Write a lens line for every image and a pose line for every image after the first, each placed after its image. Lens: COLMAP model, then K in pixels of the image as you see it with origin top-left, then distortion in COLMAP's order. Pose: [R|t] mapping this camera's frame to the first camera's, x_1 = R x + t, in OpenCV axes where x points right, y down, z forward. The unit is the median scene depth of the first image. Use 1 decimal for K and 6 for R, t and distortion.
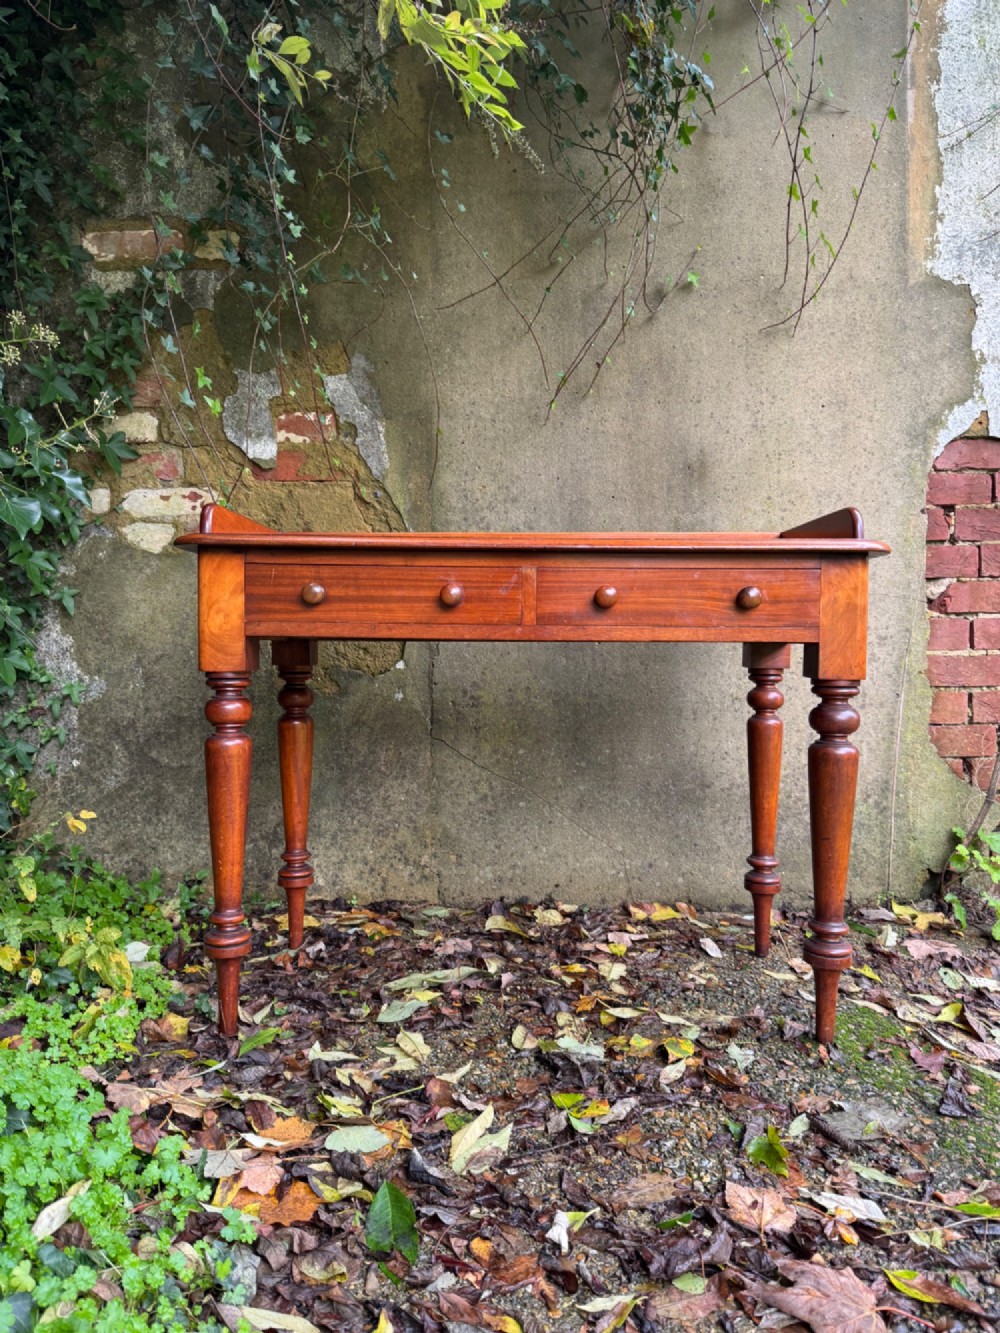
lens RADIAL K [[940.4, 0, 502.4], [0, 940.4, 672.1], [0, 0, 1]] dist [0.034935, -0.070155]
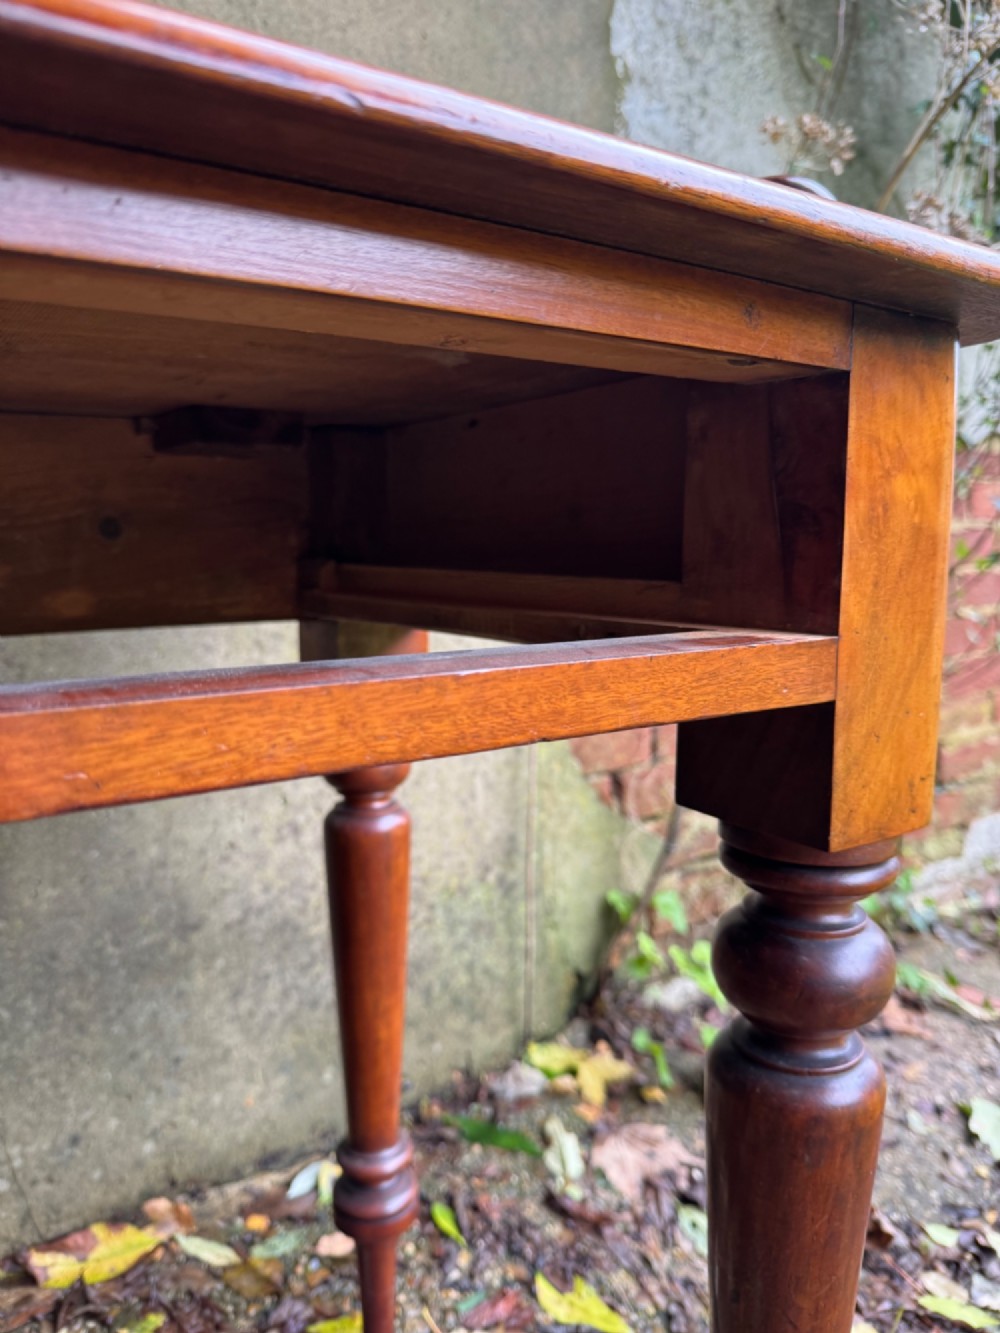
lens RADIAL K [[1002.6, 0, 499.2], [0, 1002.6, 663.2], [0, 0, 1]] dist [-0.013400, -0.005705]
pose [[0.816044, -0.086811, 0.571433, 0.100315], [0.025814, 0.993144, 0.114013, -0.069478], [-0.577413, -0.078289, 0.812690, 0.715571]]
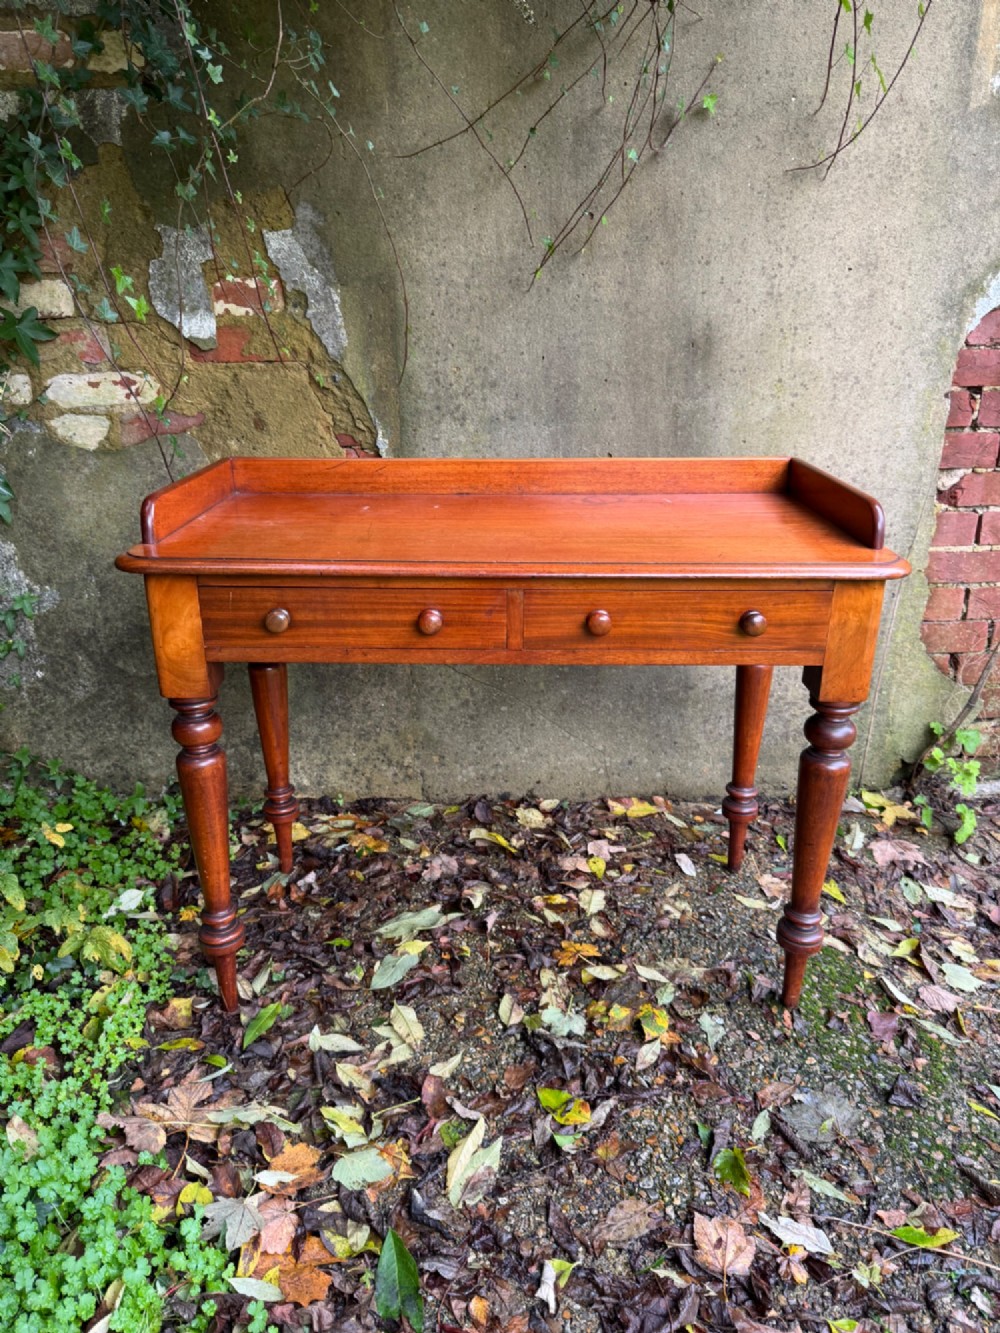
lens RADIAL K [[940.4, 0, 502.4], [0, 940.4, 672.1], [0, 0, 1]] dist [0.034935, -0.070155]
pose [[0.999564, -0.014542, 0.025705, -0.007049], [0.005487, 0.946668, 0.322163, -0.282250], [-0.029019, -0.321882, 0.946335, 0.100352]]
